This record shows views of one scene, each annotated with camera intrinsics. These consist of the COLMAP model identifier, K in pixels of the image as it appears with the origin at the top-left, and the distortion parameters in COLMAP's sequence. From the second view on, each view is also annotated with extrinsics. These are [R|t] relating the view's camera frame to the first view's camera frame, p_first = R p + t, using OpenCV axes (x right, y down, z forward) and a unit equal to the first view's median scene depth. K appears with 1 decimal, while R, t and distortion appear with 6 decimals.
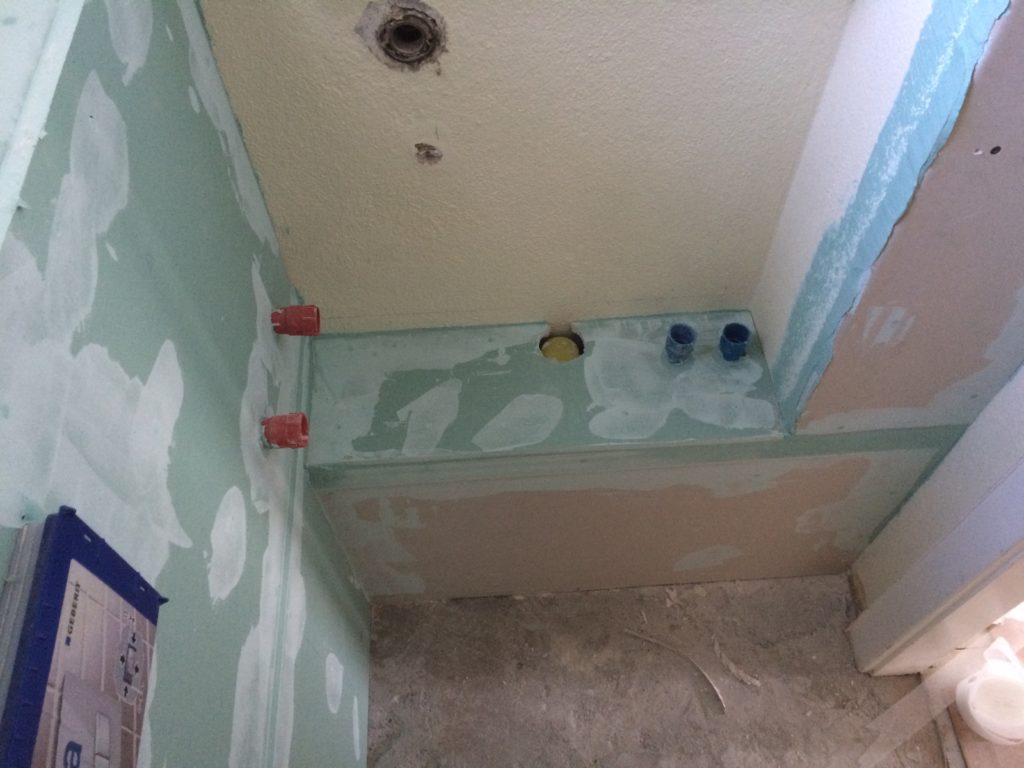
lens RADIAL K [[873.8, 0, 513.7], [0, 873.8, 384.4], [0, 0, 1]] dist [0.077866, -0.107465]
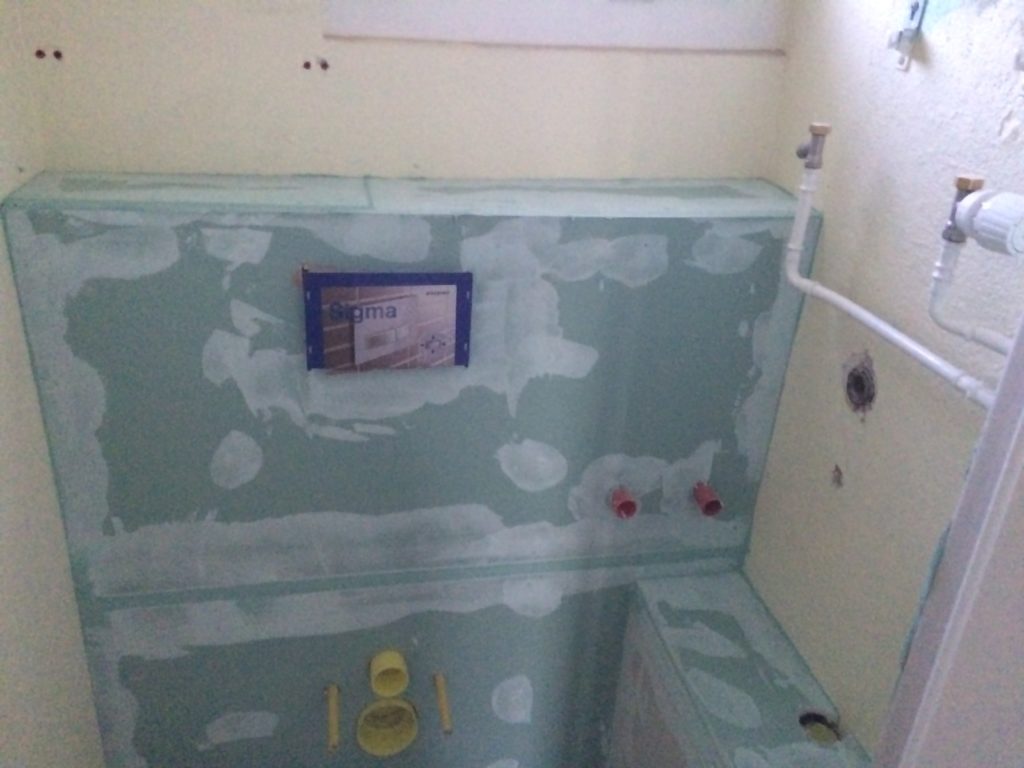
lens RADIAL K [[878.5, 0, 515.0], [0, 878.5, 383.8], [0, 0, 1]] dist [0.064802, -0.091289]
pose [[0.128515, 0.442460, -0.887532, 0.808362], [-0.869661, 0.480408, 0.113570, -0.047214], [0.476627, 0.757256, 0.446530, 0.049781]]
